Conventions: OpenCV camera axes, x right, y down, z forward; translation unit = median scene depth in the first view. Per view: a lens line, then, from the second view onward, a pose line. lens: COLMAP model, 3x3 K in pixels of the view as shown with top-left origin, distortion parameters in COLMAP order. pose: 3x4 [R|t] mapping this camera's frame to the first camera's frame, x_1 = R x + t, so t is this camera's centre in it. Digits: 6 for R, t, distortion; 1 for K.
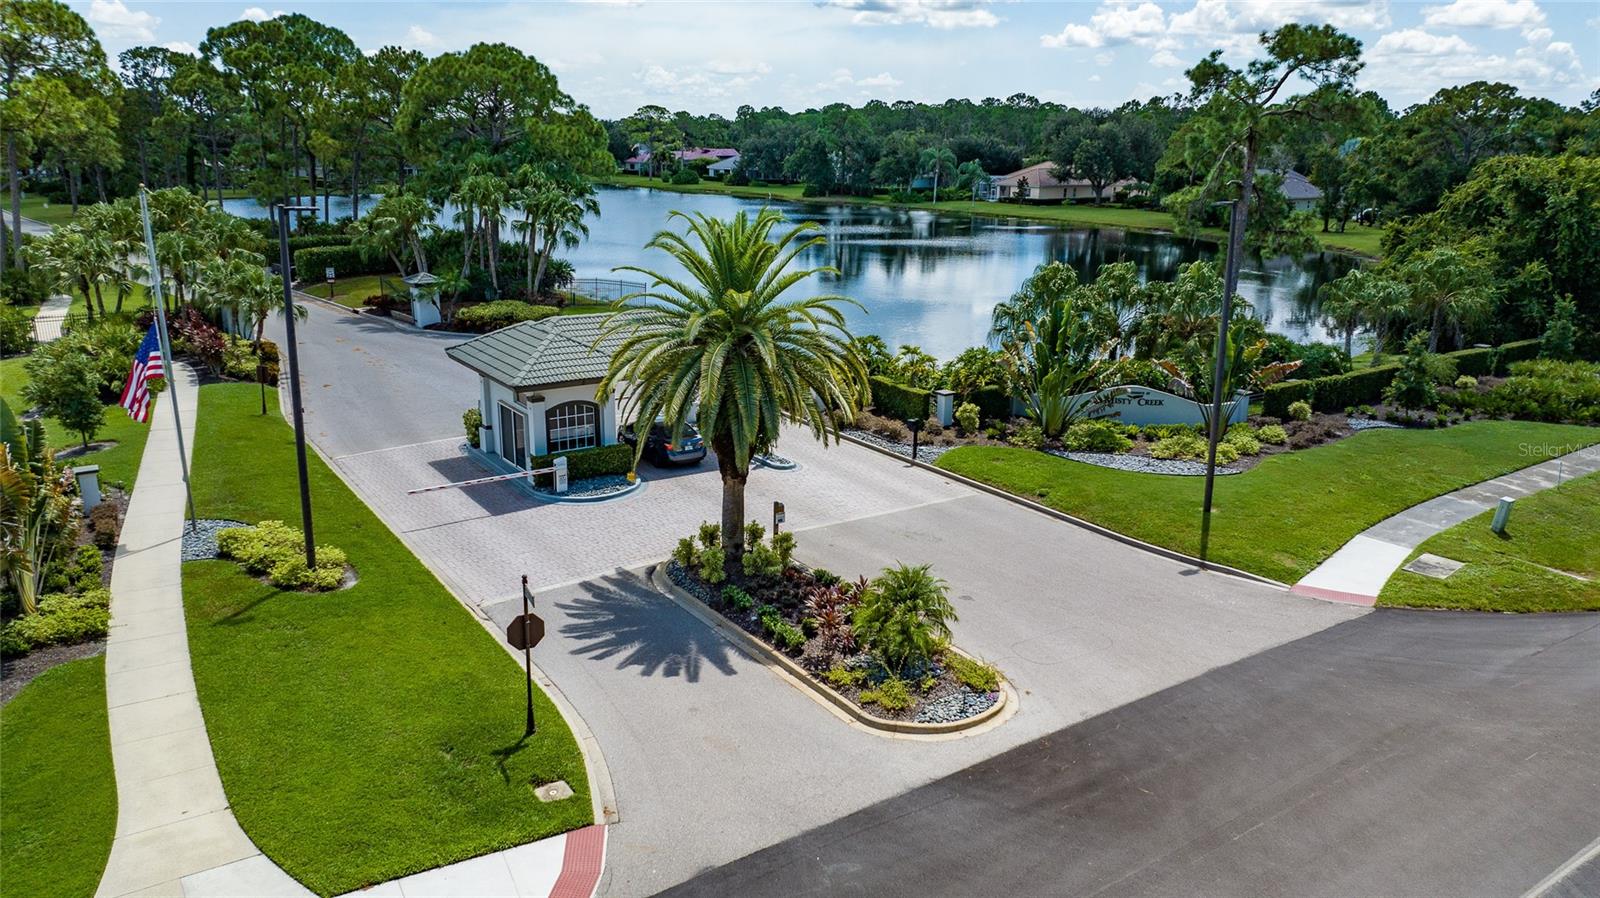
lens RADIAL K [[1113.4, 0, 800.0], [0, 1113.4, 449.0], [0, 0, 1]] dist [-0.034275, 0.046119]
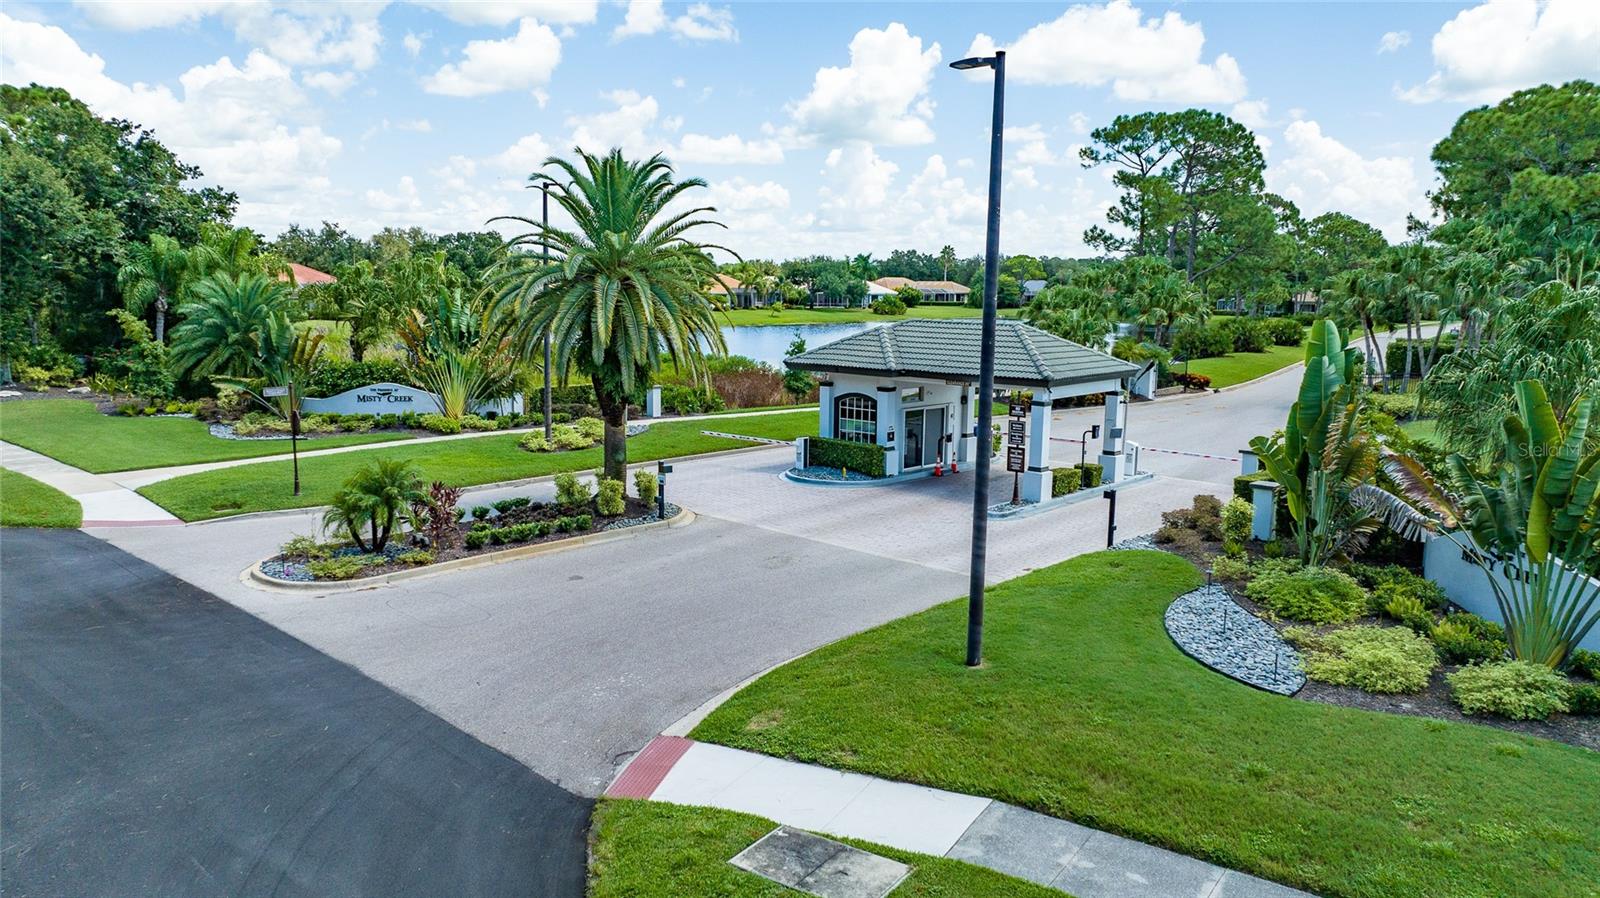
lens RADIAL K [[1113.4, 0, 800.0], [0, 1113.4, 449.0], [0, 0, 1]] dist [-0.034275, 0.046119]
pose [[0.231056, 0.134172, -0.963645, 0.683048], [-0.269436, 0.960534, 0.069135, -0.043746], [0.934889, 0.243666, 0.258088, 0.632564]]
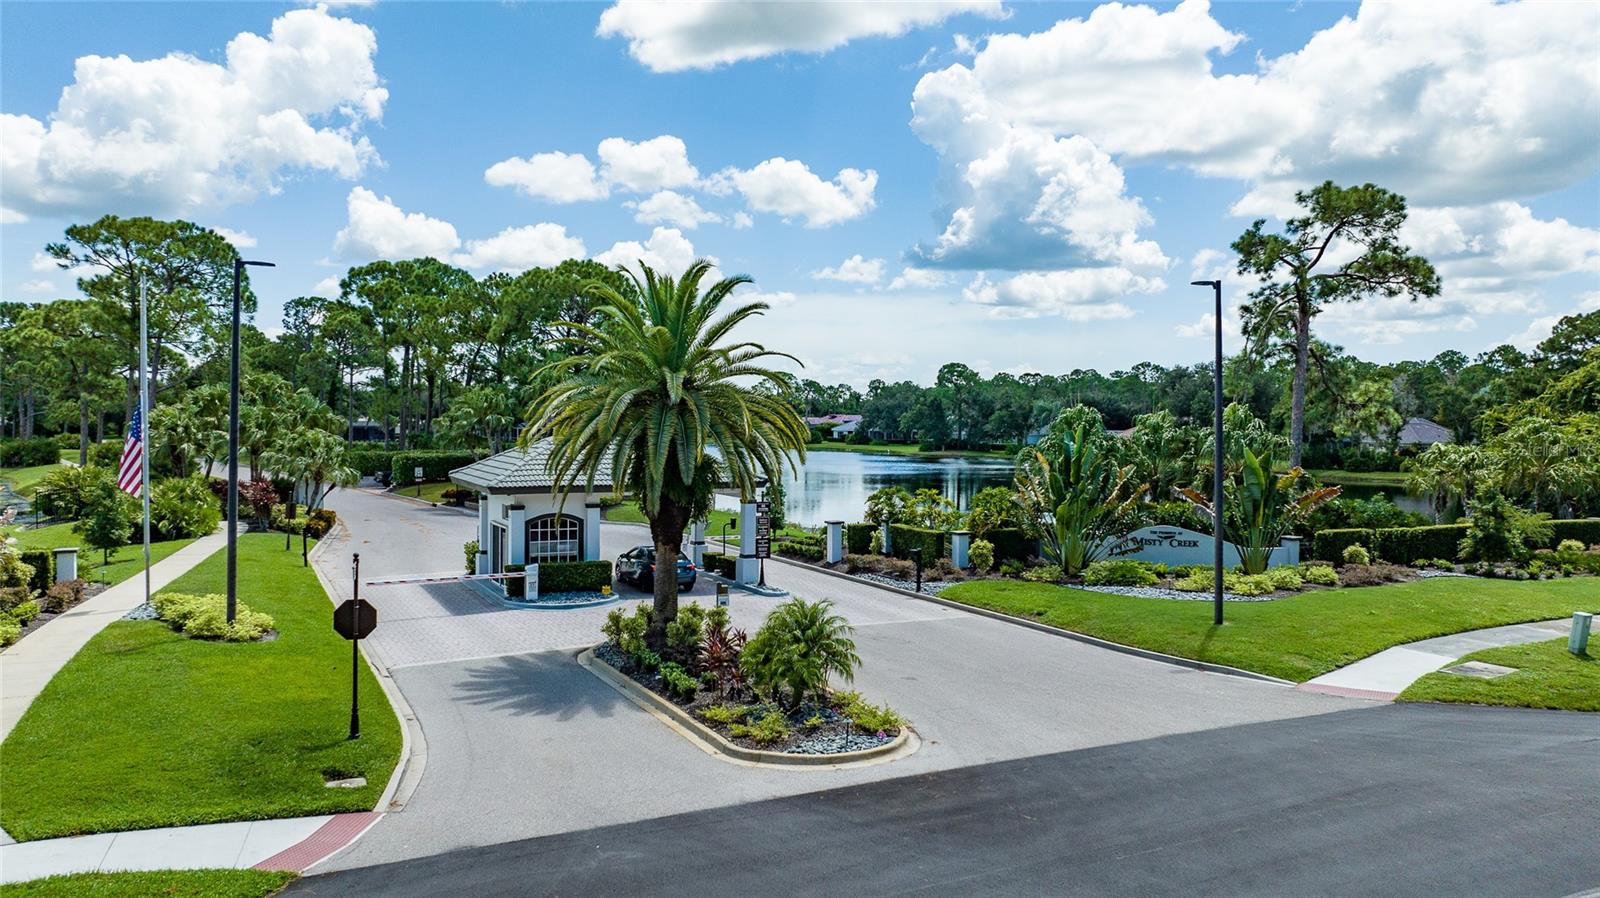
lens RADIAL K [[1115.9, 0, 796.0], [0, 1115.9, 452.3], [0, 0, 1]] dist [-0.050954, 0.073756]
pose [[0.991934, 0.000629, -0.126756, 0.119404], [-0.031201, 0.970432, -0.239348, 0.120920], [0.122857, 0.241373, 0.962624, 0.059099]]
